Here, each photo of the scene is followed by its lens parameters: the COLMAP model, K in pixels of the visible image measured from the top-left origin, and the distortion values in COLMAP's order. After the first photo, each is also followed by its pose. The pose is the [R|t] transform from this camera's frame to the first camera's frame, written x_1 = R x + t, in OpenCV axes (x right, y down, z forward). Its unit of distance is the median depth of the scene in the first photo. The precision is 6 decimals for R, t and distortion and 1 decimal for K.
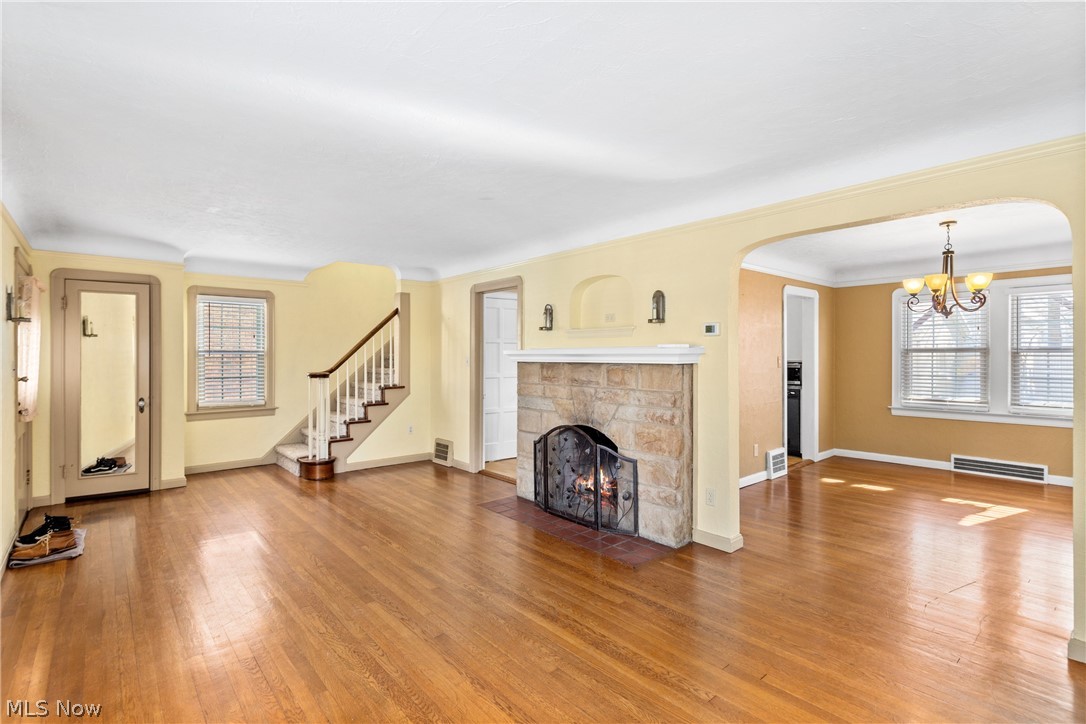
lens RADIAL K [[519.9, 0, 543.4], [0, 519.9, 356.7], [0, 0, 1]] dist [0.002107, 0.001791]
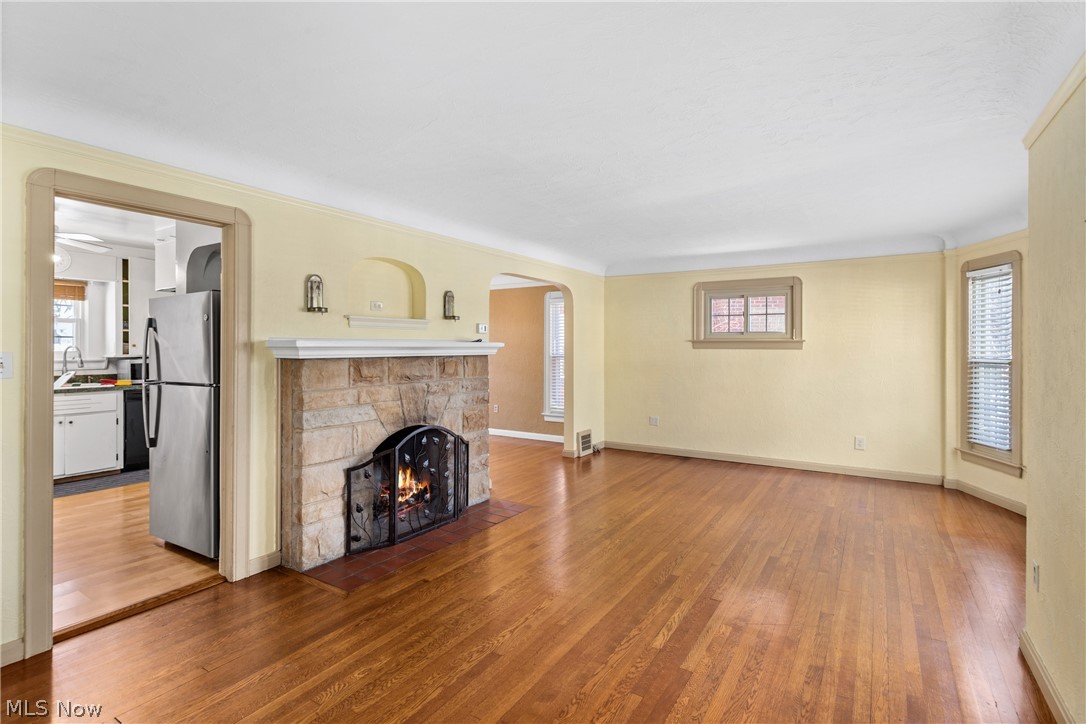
lens RADIAL K [[519.9, 0, 555.2], [0, 519.9, 343.1], [0, 0, 1]] dist [0.002107, 0.001791]
pose [[-0.300729, 0.009680, 0.953661, -0.827491], [0.002708, 0.999953, -0.009296, -0.002441], [-0.953706, -0.000214, -0.300741, 0.998495]]
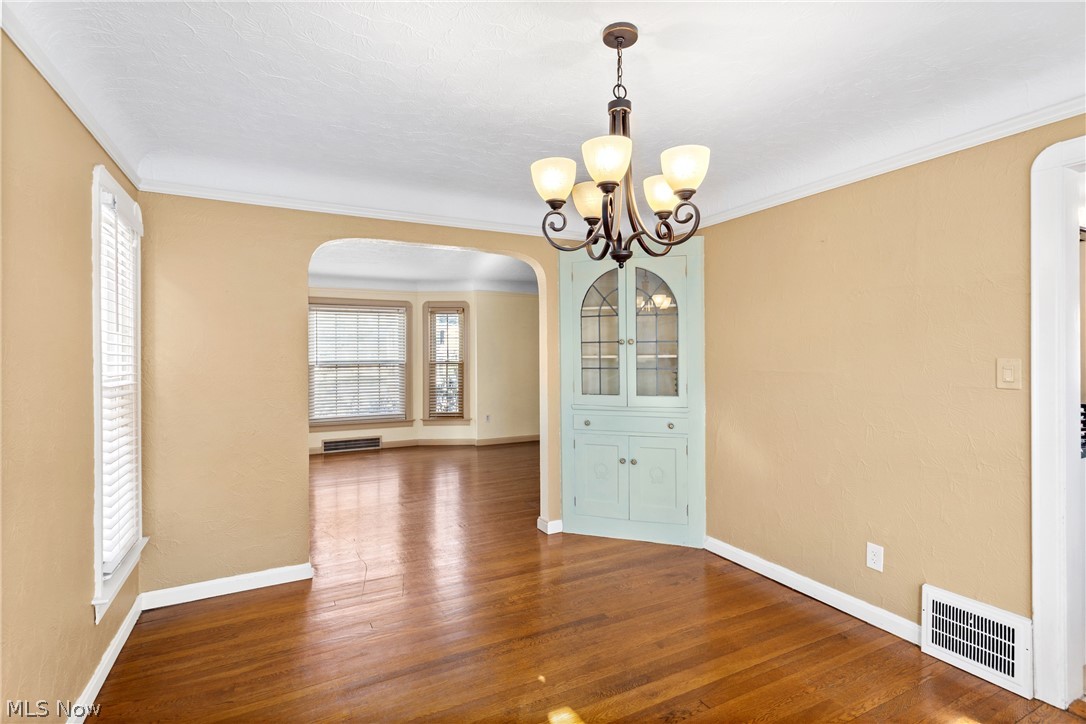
lens RADIAL K [[519.9, 0, 543.5], [0, 519.9, 354.7], [0, 0, 1]] dist [0.002107, 0.001791]
pose [[-0.236715, 0.004002, -0.971571, 0.914076], [0.001729, 0.999992, 0.003698, -0.003943], [0.971578, -0.000805, -0.236719, 0.802562]]
